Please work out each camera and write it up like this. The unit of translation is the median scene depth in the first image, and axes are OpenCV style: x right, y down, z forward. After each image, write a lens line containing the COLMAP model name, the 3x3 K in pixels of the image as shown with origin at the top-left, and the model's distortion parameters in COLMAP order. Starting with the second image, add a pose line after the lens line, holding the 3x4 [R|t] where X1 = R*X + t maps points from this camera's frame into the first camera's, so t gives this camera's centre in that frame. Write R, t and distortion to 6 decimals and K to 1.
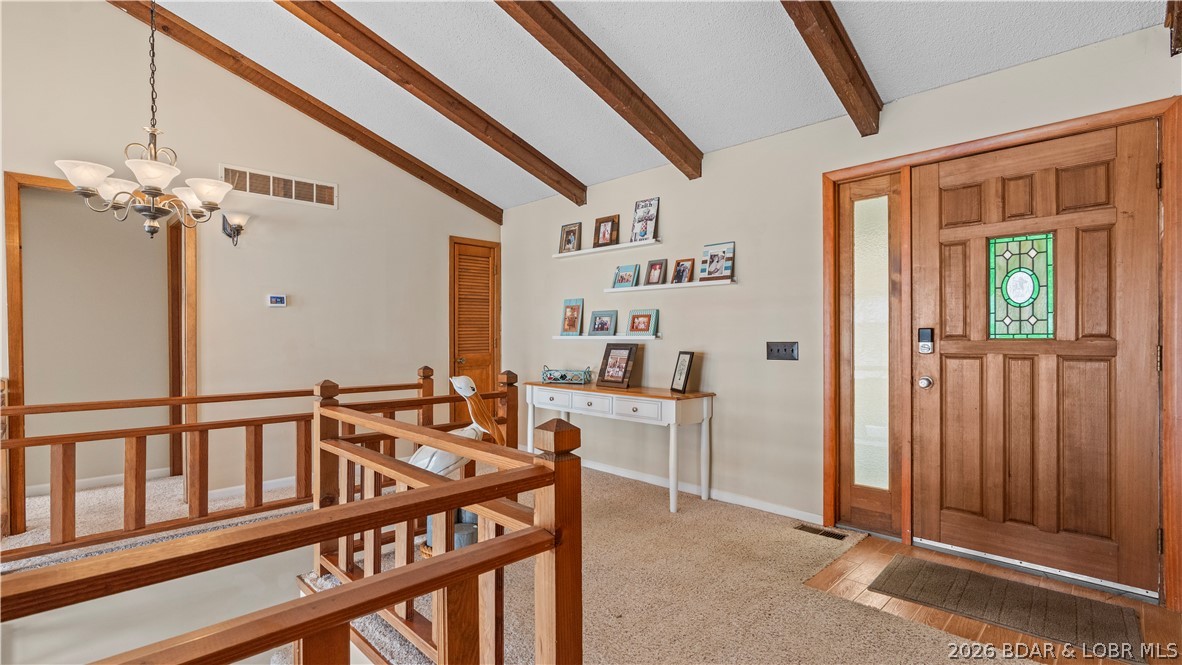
lens RADIAL K [[528.1, 0, 589.9], [0, 528.1, 336.6], [0, 0, 1]] dist [-0.008523, 0.003558]
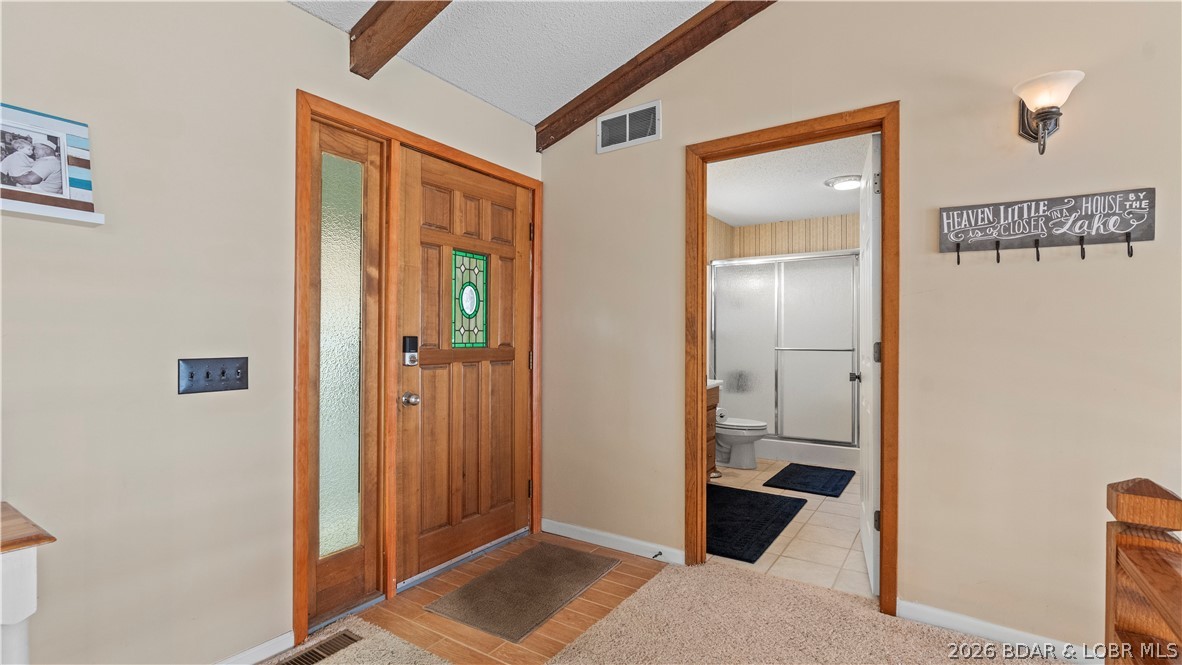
lens RADIAL K [[528.1, 0, 595.4], [0, 528.1, 336.4], [0, 0, 1]] dist [-0.008523, 0.003558]
pose [[-0.183685, 0.001510, 0.982984, -0.298201], [-0.009449, 0.999950, -0.003302, -0.017279], [-0.982940, -0.009895, -0.183661, 0.924830]]
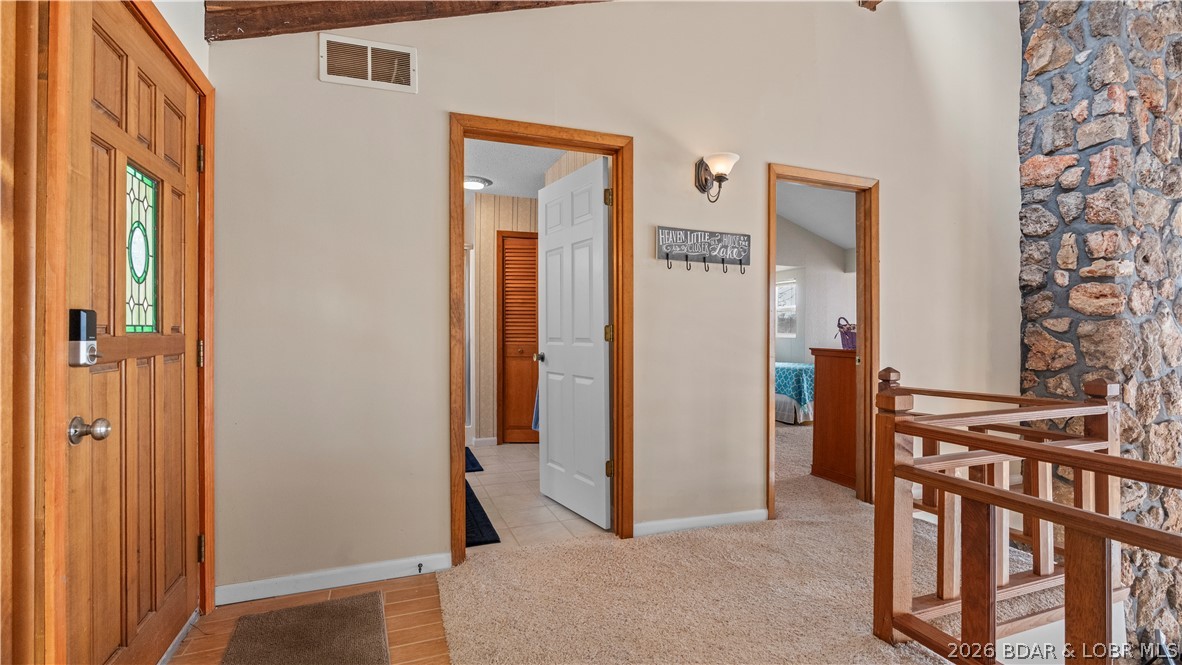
lens RADIAL K [[528.1, 0, 586.9], [0, 528.1, 331.4], [0, 0, 1]] dist [-0.008523, 0.003558]
pose [[-0.900158, -0.000169, 0.435564, 0.049216], [-0.002637, 0.999984, -0.005062, 0.003919], [-0.435556, -0.005705, -0.900143, 1.310190]]
